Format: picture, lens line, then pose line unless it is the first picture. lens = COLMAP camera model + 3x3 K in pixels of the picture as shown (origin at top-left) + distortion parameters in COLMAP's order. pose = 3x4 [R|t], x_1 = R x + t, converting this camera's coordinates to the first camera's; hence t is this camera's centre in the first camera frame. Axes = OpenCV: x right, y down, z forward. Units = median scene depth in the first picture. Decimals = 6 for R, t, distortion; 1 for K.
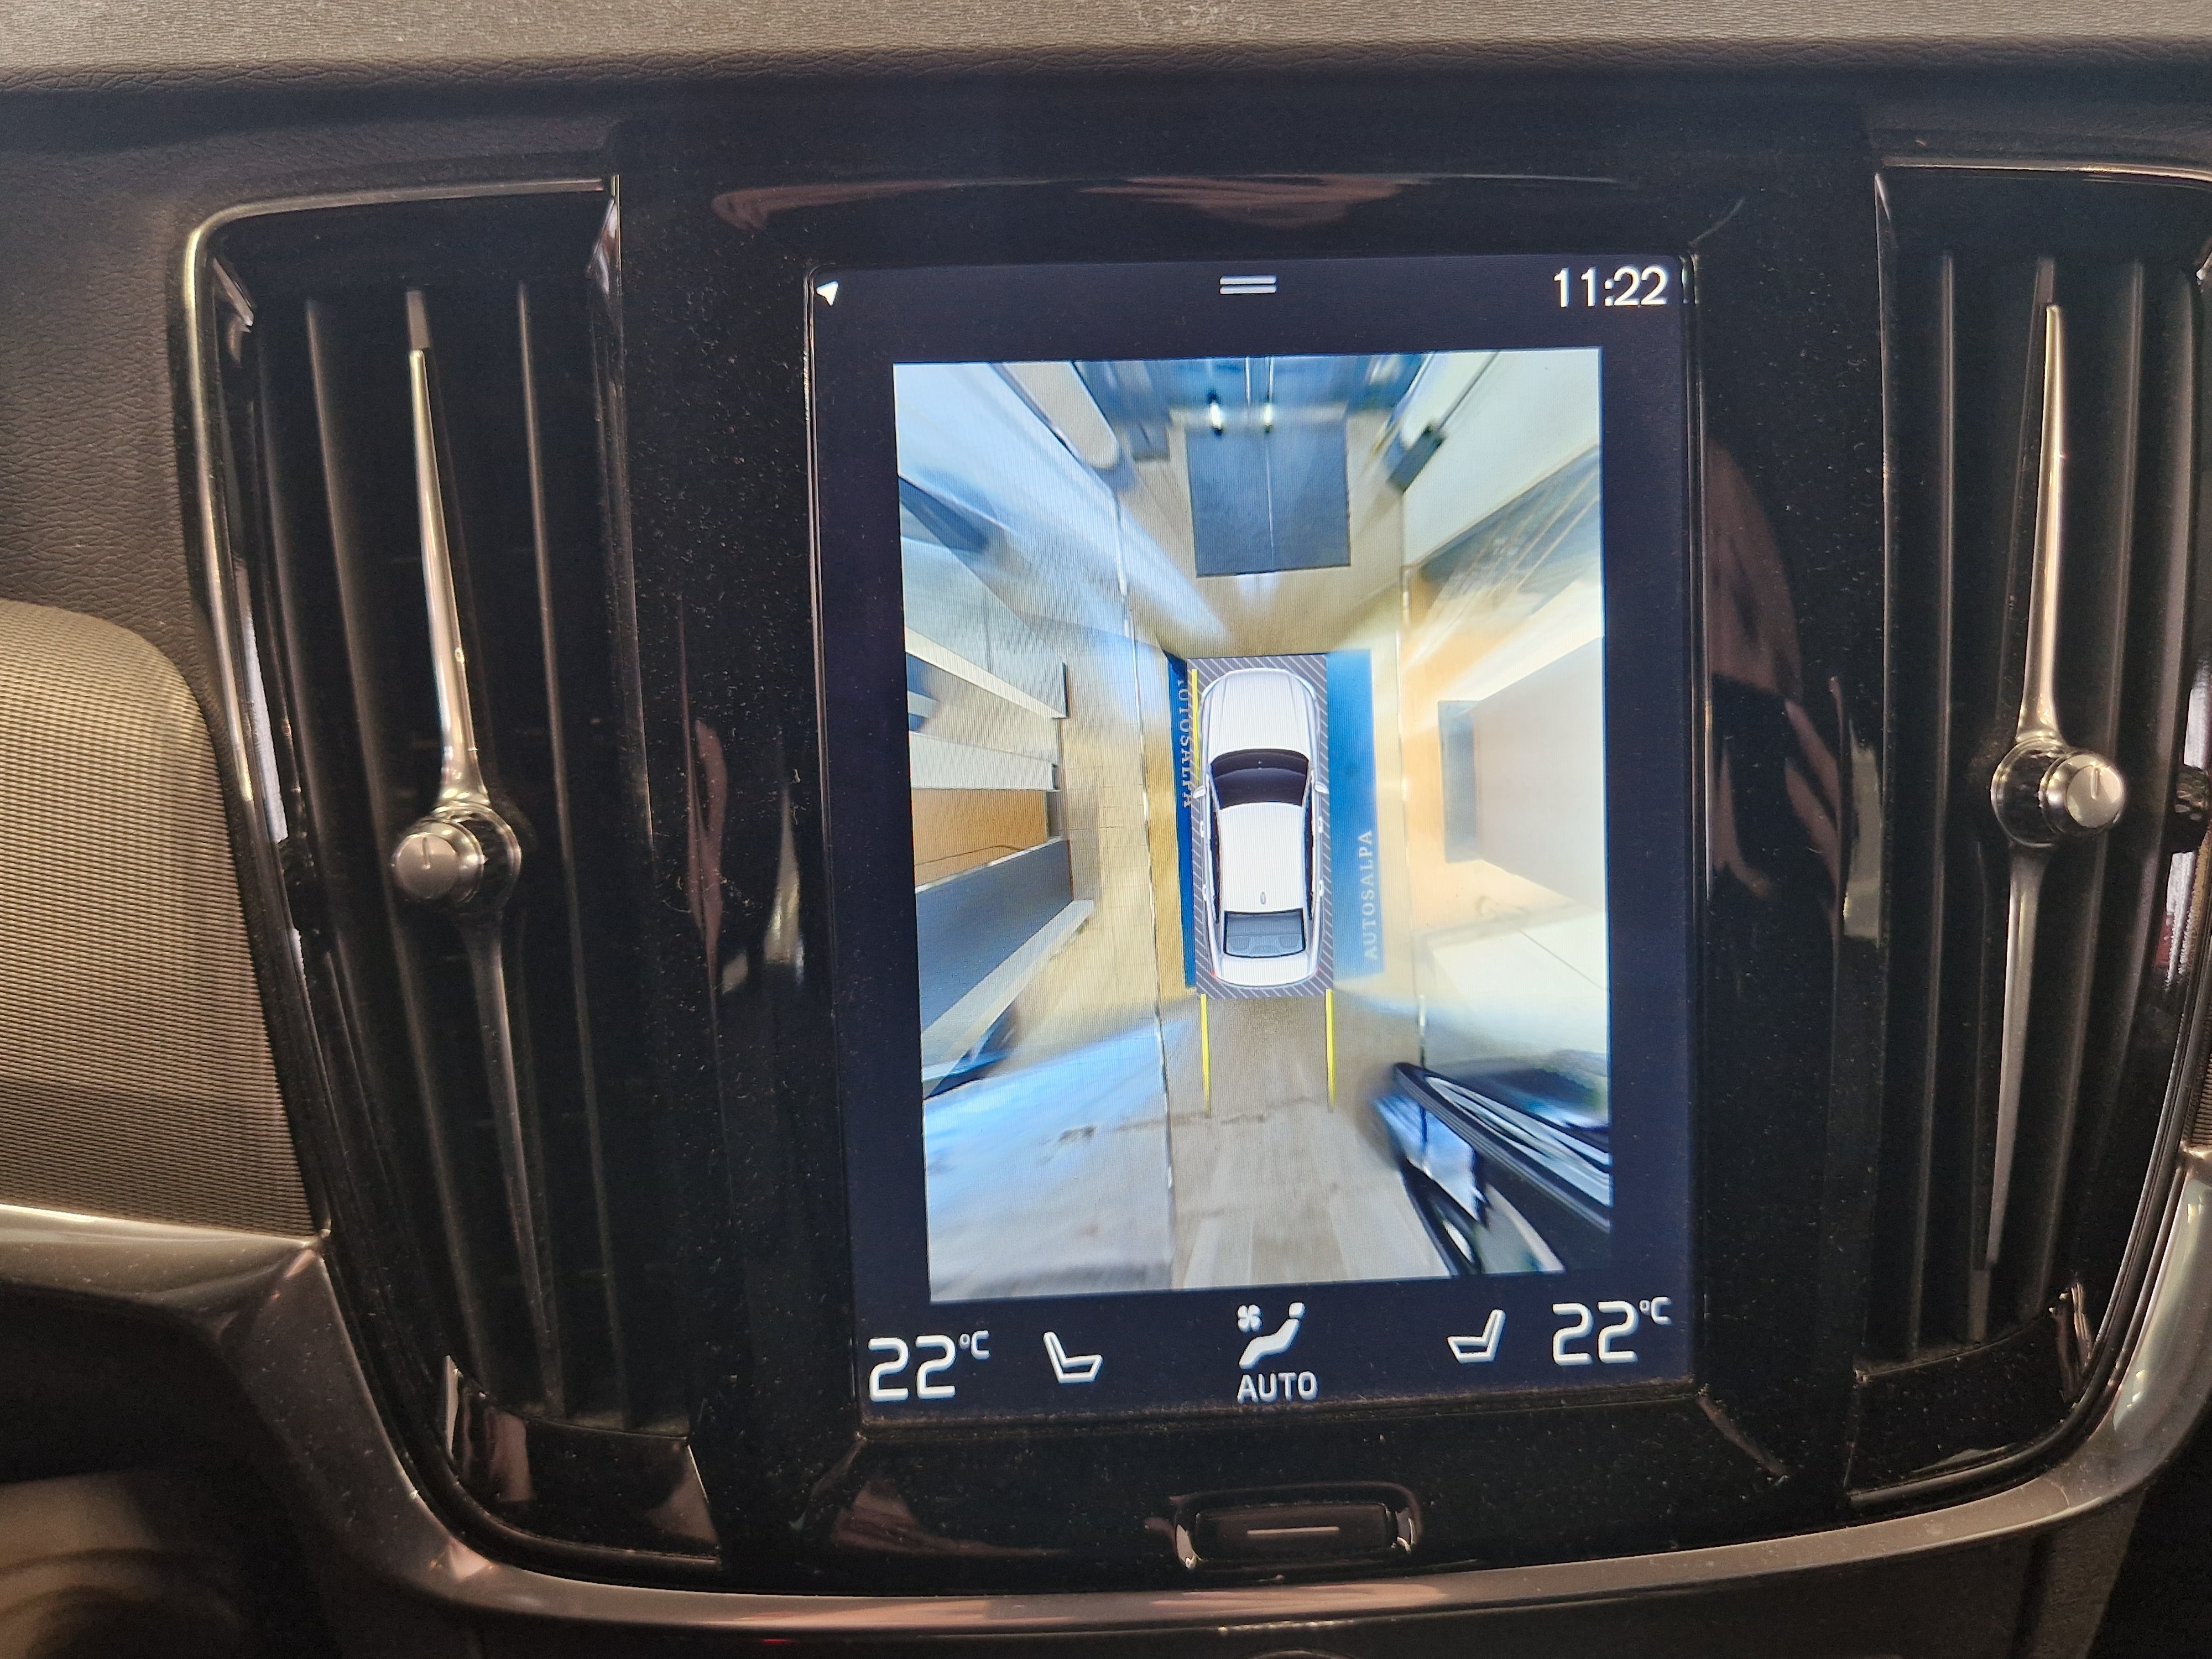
lens RADIAL K [[1986.6, 0, 1077.8], [0, 1986.6, 897.6], [0, 0, 1]] dist [0.051208, -0.069755]
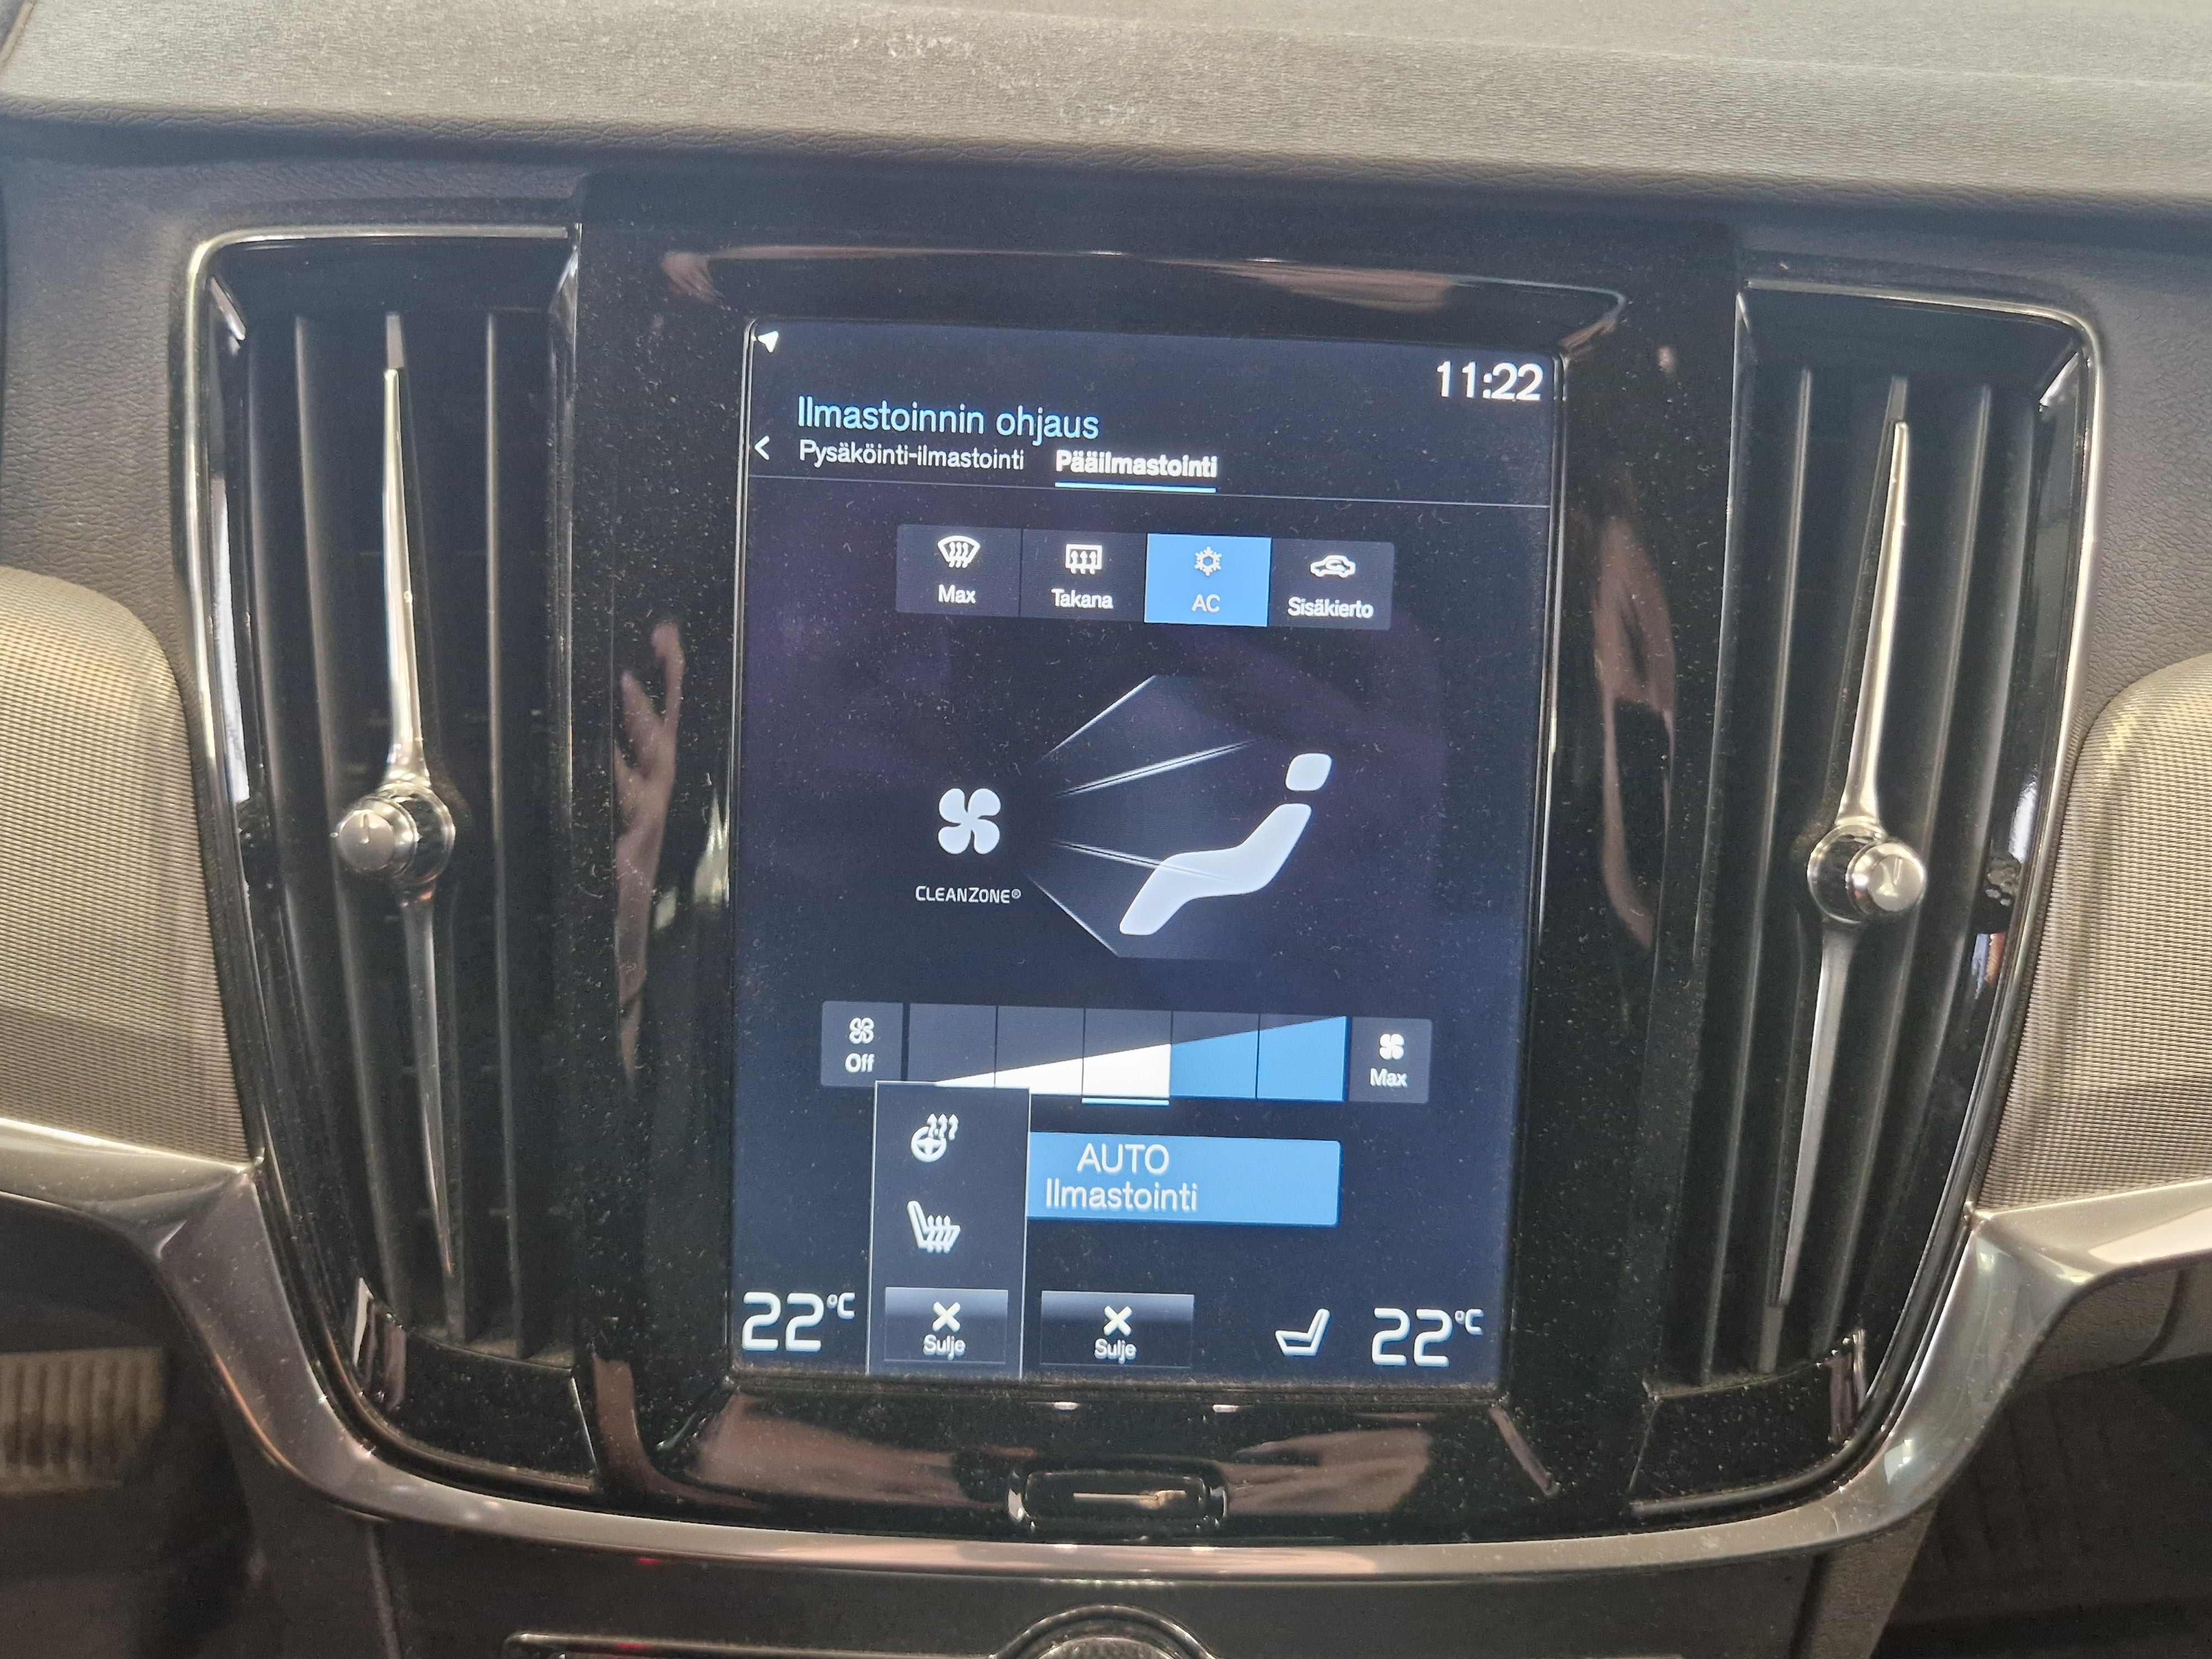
lens RADIAL K [[1986.6, 0, 1078.2], [0, 1986.6, 861.1], [0, 0, 1]] dist [0.051208, -0.069755]
pose [[0.997139, 0.071690, -0.023968, 0.087826], [-0.071369, 0.997352, 0.013984, -0.044111], [0.024907, -0.012233, 0.999615, -0.089851]]
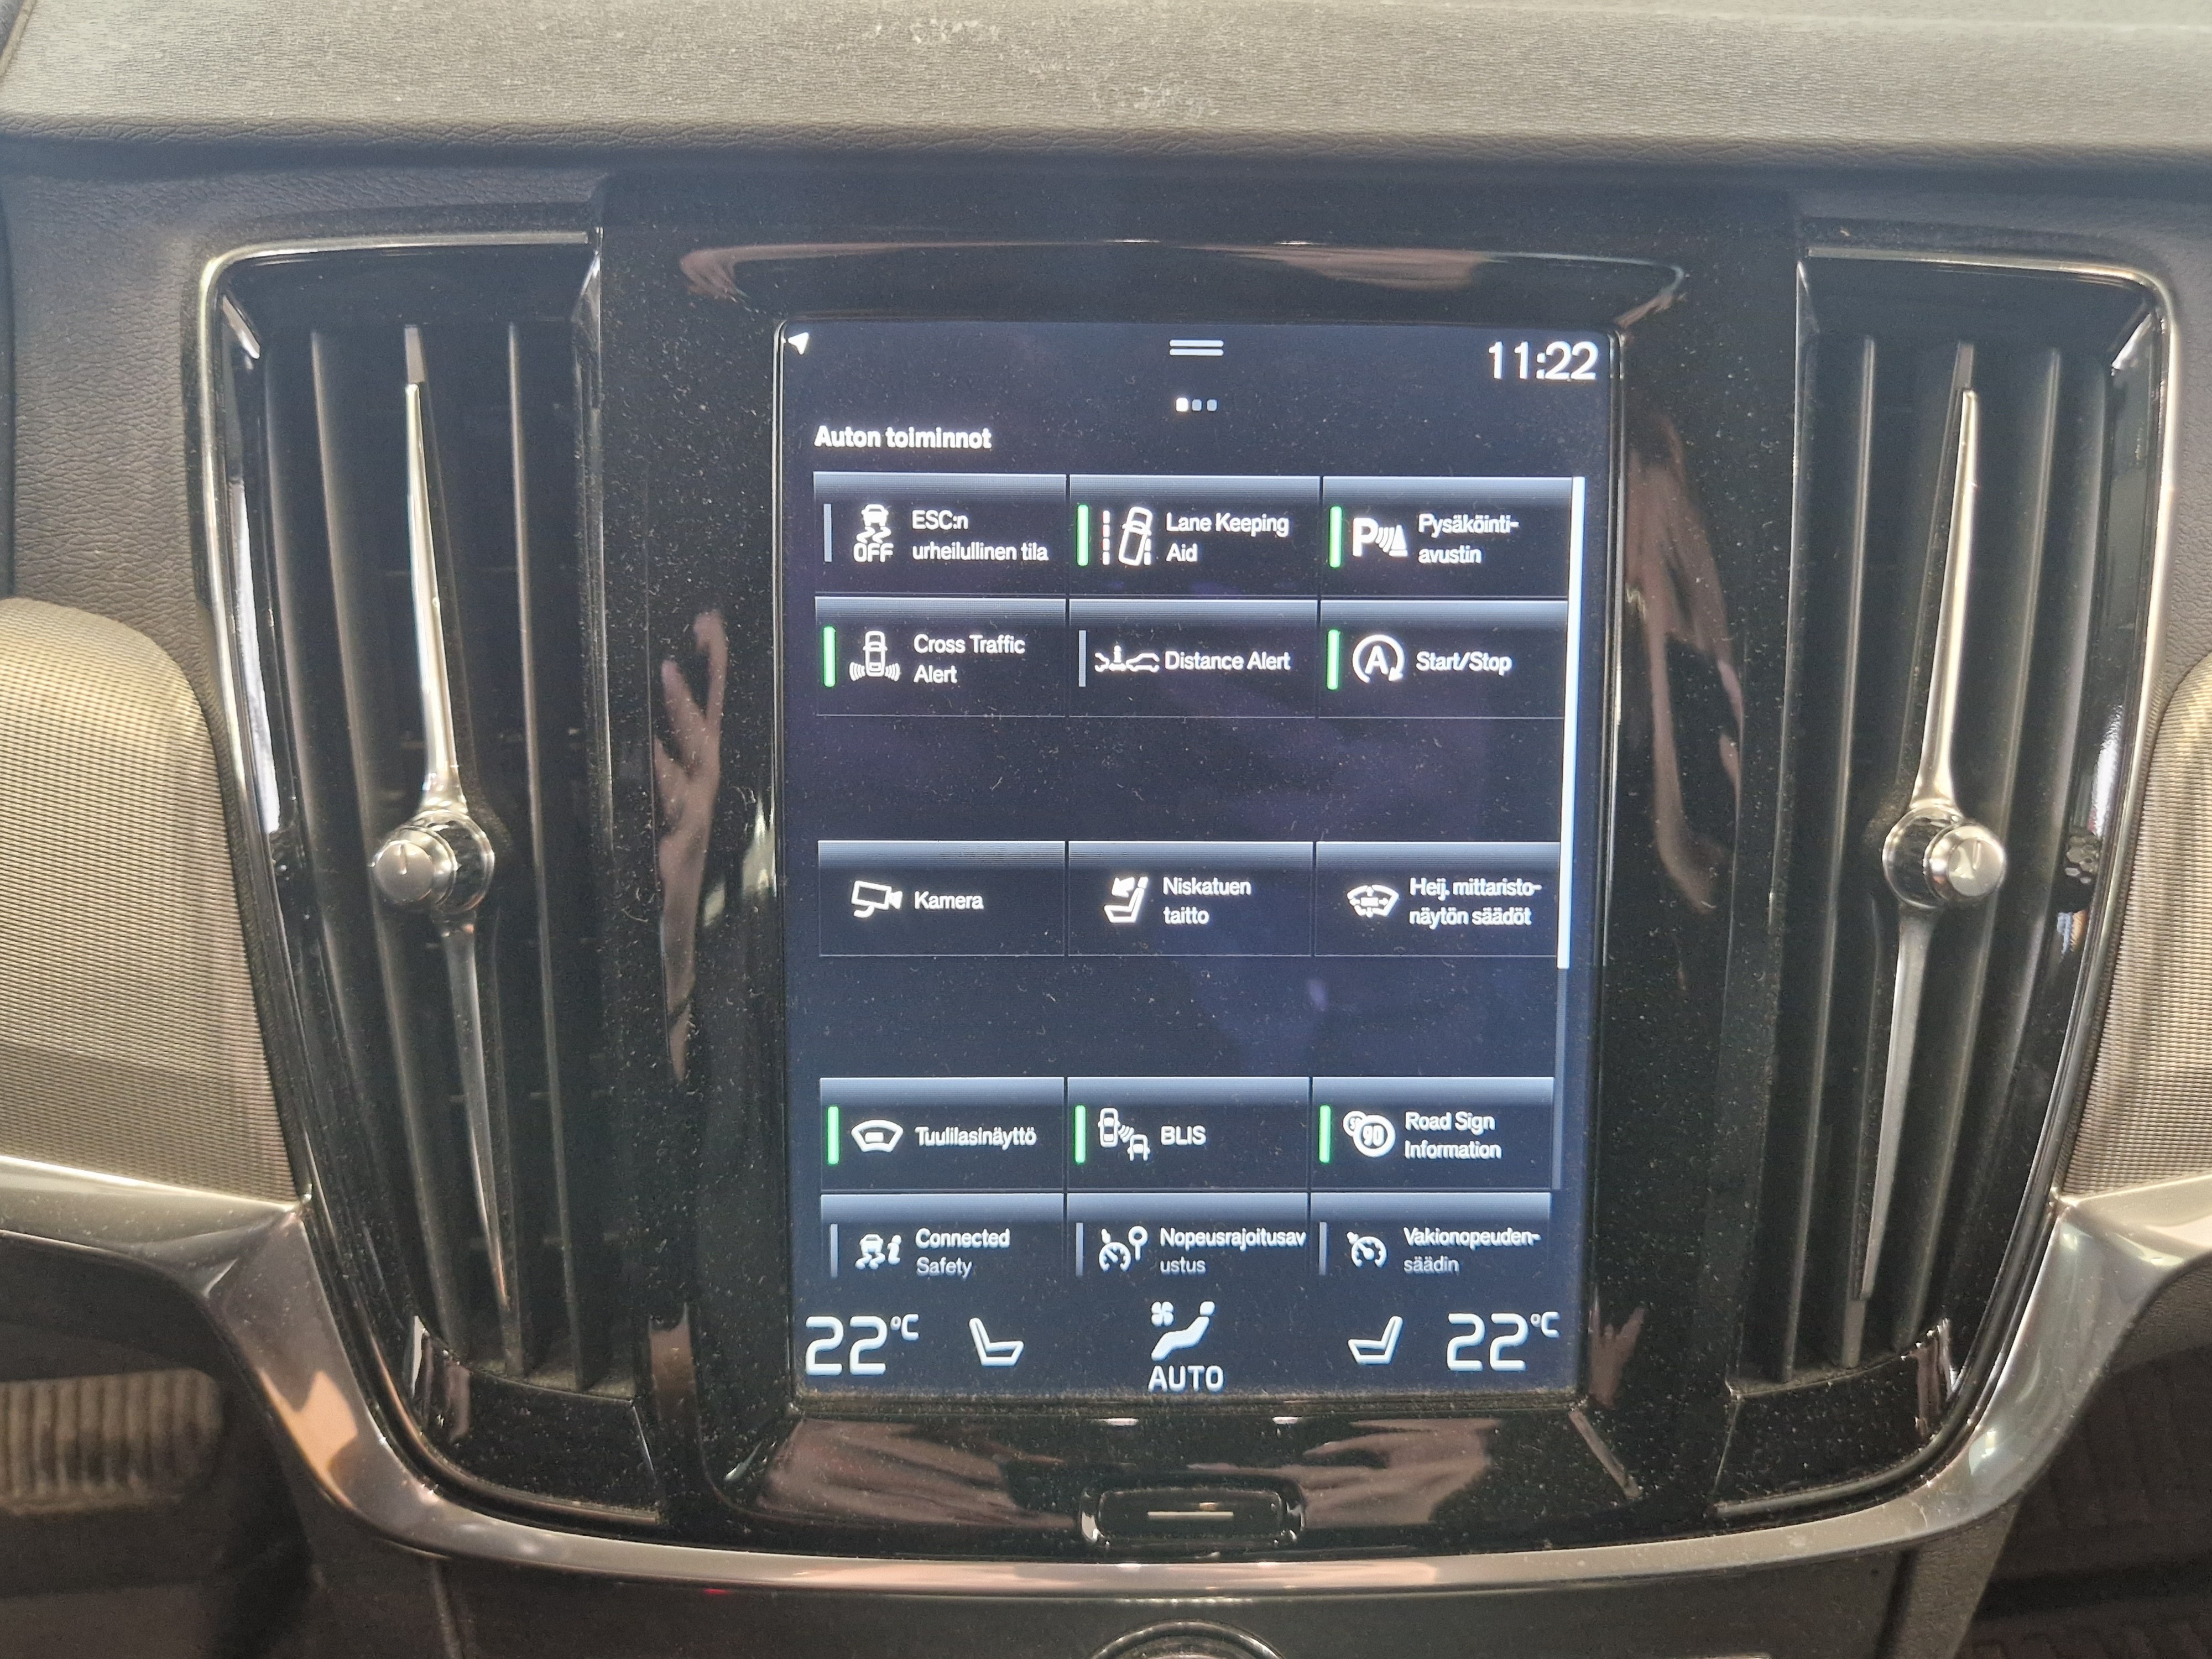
lens RADIAL K [[1986.6, 0, 1110.0], [0, 1986.6, 871.4], [0, 0, 1]] dist [0.051208, -0.069755]
pose [[0.998767, 0.042366, -0.025877, 0.076974], [-0.041455, 0.998535, 0.034761, -0.063489], [0.027311, -0.033645, 0.999061, -0.063215]]
